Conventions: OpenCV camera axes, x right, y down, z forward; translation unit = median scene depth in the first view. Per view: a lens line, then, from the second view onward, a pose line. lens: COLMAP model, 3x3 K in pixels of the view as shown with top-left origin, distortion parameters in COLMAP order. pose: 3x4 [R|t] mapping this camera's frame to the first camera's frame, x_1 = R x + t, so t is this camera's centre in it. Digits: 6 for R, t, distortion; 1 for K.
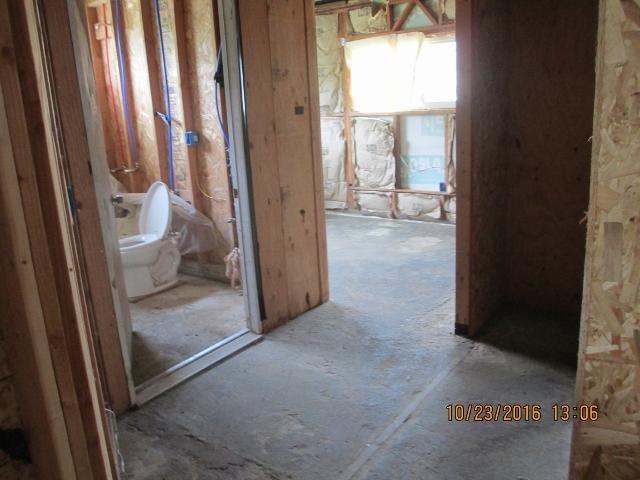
lens RADIAL K [[535.8, 0, 320.0], [0, 535.8, 240.0], [0, 0, 1]] dist [-0.048621, -0.005601]
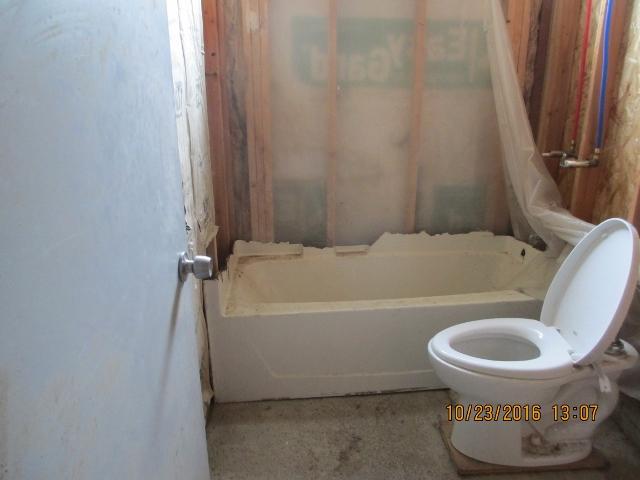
lens RADIAL K [[535.8, 0, 320.0], [0, 535.8, 240.0], [0, 0, 1]] dist [-0.048621, -0.005601]
pose [[0.627142, 0.316852, -0.711546, -0.202279], [-0.213730, 0.948460, 0.233973, -0.177040], [0.749008, 0.005344, 0.662540, 0.723007]]
